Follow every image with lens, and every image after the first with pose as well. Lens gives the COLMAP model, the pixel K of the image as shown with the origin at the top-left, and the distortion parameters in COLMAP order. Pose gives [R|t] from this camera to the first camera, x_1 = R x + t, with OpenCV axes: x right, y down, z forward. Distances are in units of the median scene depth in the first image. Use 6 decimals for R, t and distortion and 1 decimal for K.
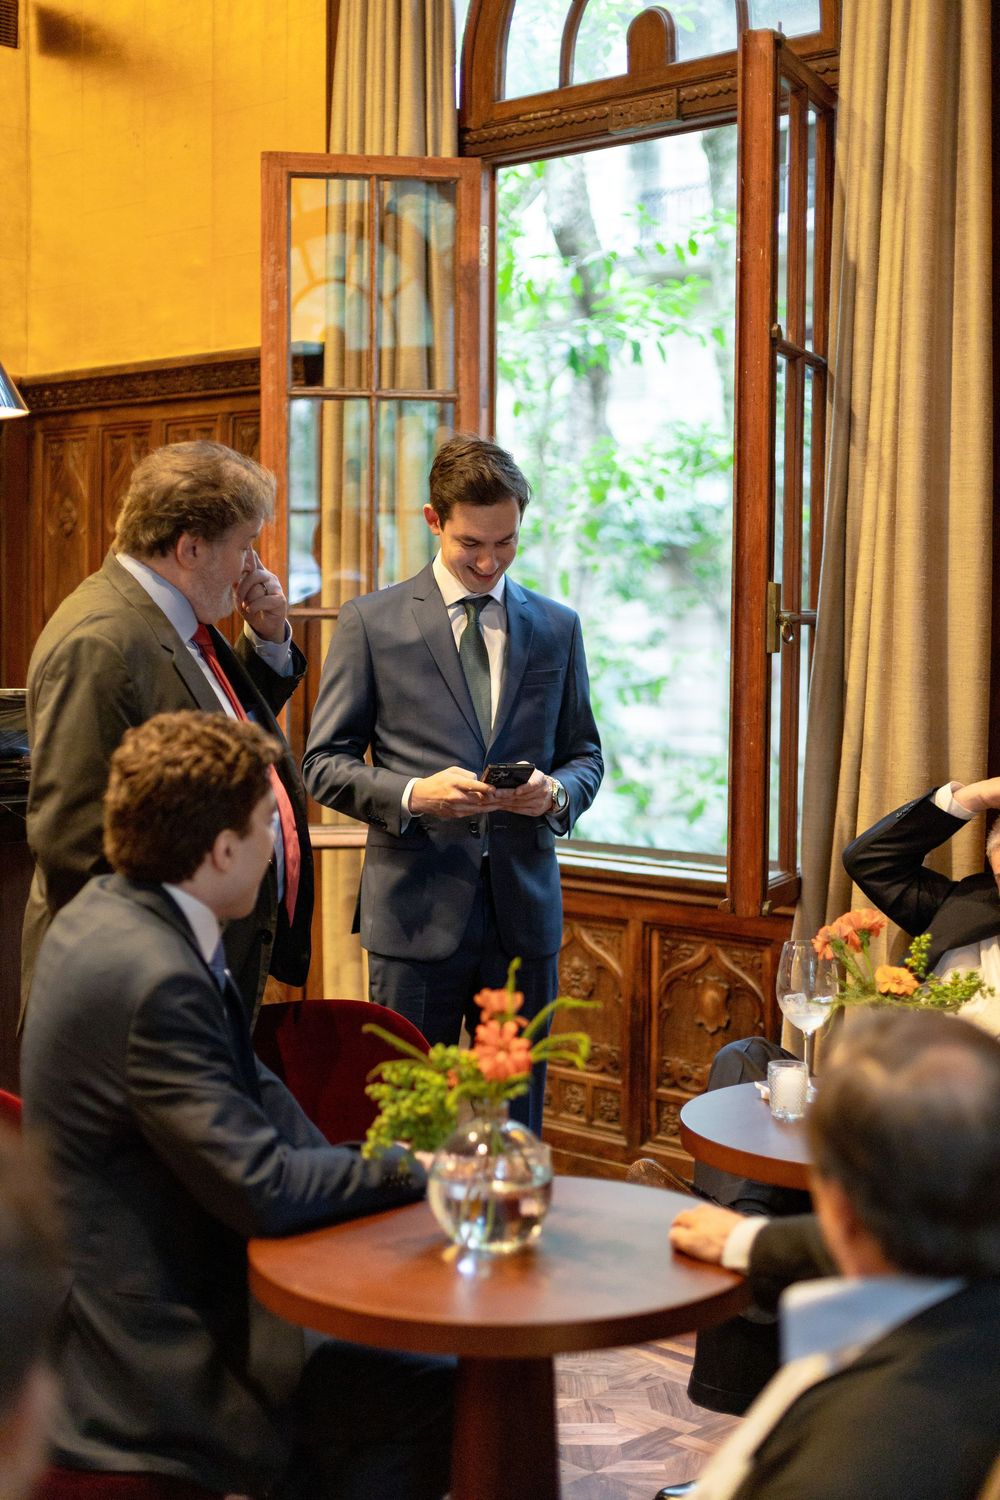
lens RADIAL K [[2176.5, 0, 498.1], [0, 2176.5, 755.0], [0, 0, 1]] dist [-0.043658, 0.000000]
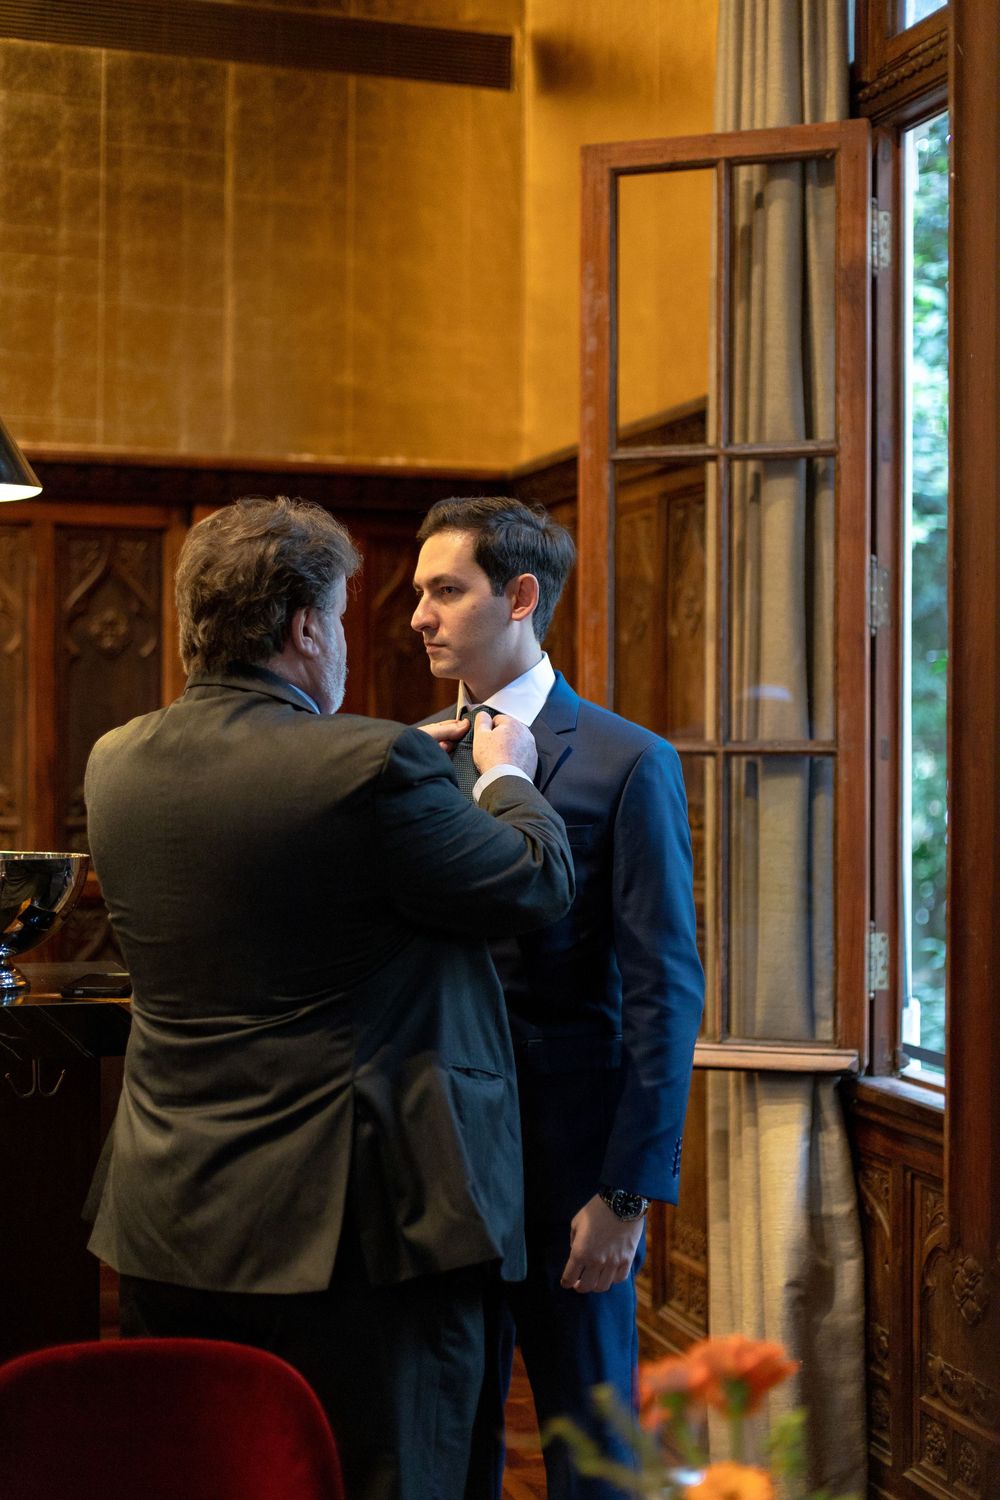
lens RADIAL K [[2176.5, 0, 501.8], [0, 2176.5, 742.2], [0, 0, 1]] dist [-0.043658, 0.000000]
pose [[0.895489, -0.011161, -0.444944, 0.202146], [-0.014958, 0.998366, -0.055148, -0.026047], [0.444833, 0.056040, 0.893859, 0.313420]]
